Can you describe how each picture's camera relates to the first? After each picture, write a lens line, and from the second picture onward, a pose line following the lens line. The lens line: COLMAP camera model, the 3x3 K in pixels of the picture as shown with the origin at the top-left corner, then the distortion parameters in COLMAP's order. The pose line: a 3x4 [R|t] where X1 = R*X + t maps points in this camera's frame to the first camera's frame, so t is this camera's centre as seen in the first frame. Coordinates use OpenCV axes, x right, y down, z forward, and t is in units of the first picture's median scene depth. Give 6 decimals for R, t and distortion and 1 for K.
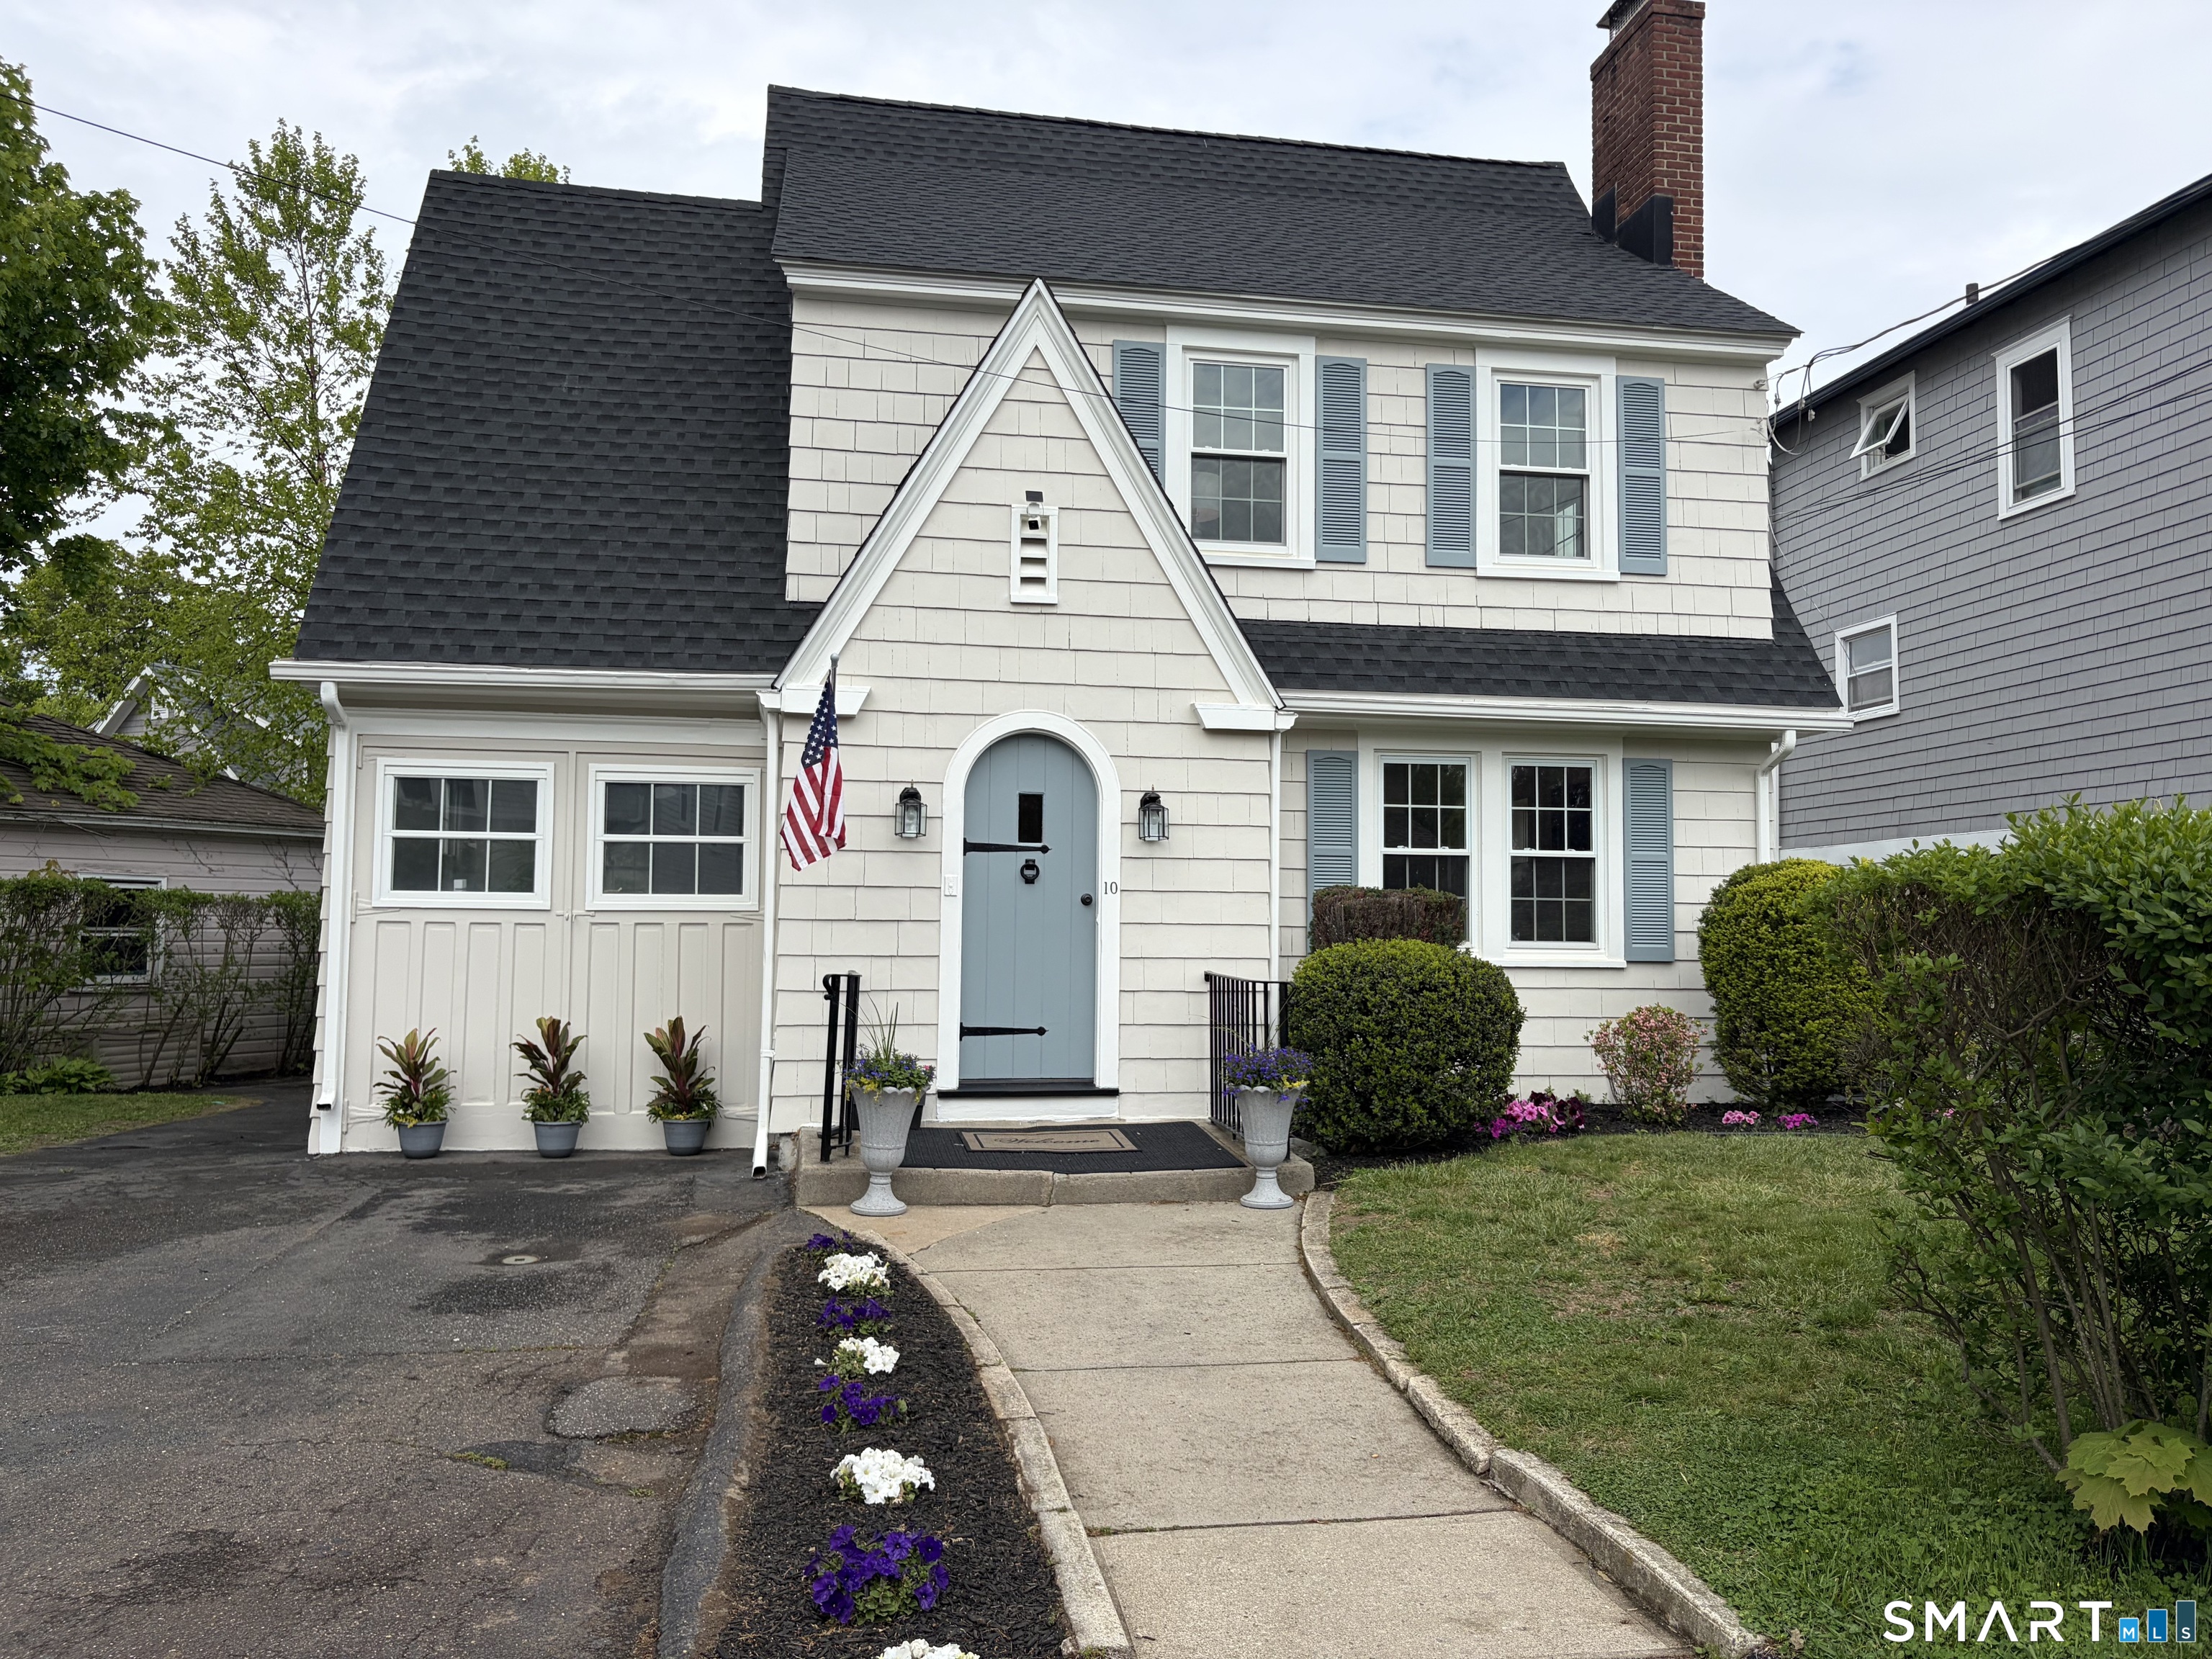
lens RADIAL K [[1671.1, 0, 1101.0], [0, 1671.1, 841.7], [0, 0, 1]] dist [0.032617, -0.025304]
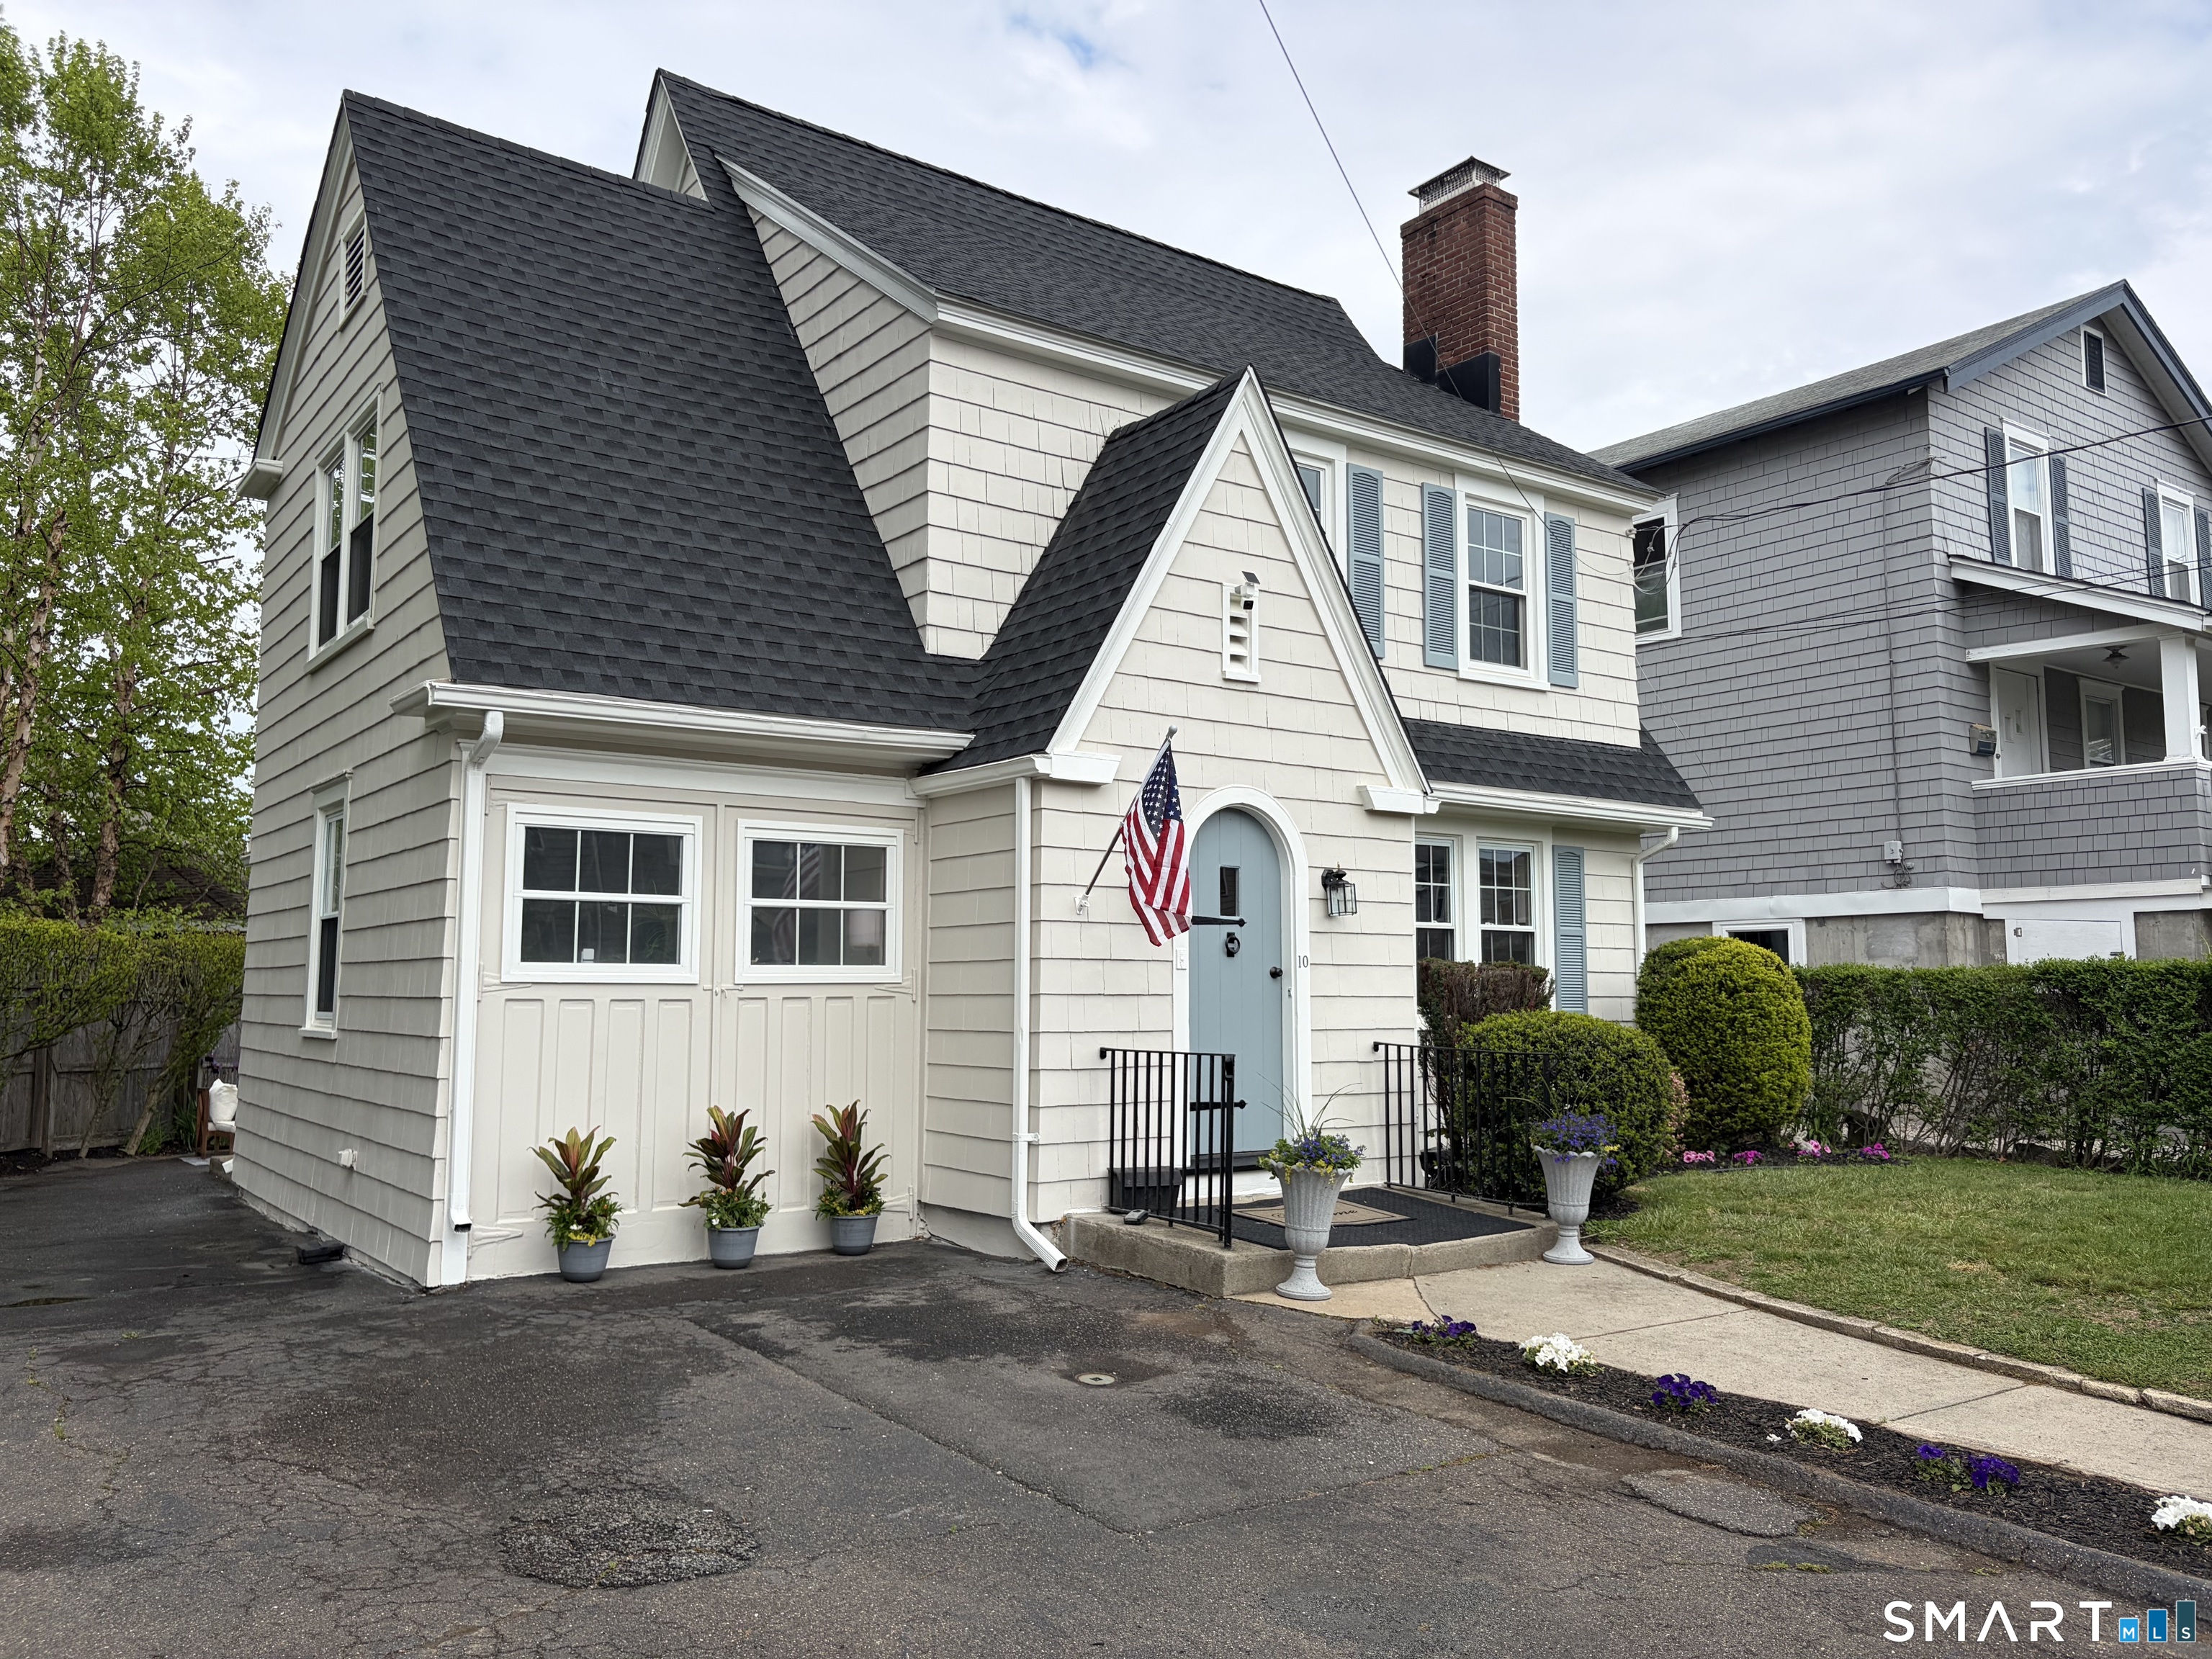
lens RADIAL K [[1671.1, 0, 1118.6], [0, 1671.1, 836.2], [0, 0, 1]] dist [0.032617, -0.025304]
pose [[0.899600, 0.034885, 0.435319, -0.515544], [-0.021544, 0.999136, -0.035547, -0.010080], [-0.436183, 0.022600, 0.899574, 0.114527]]
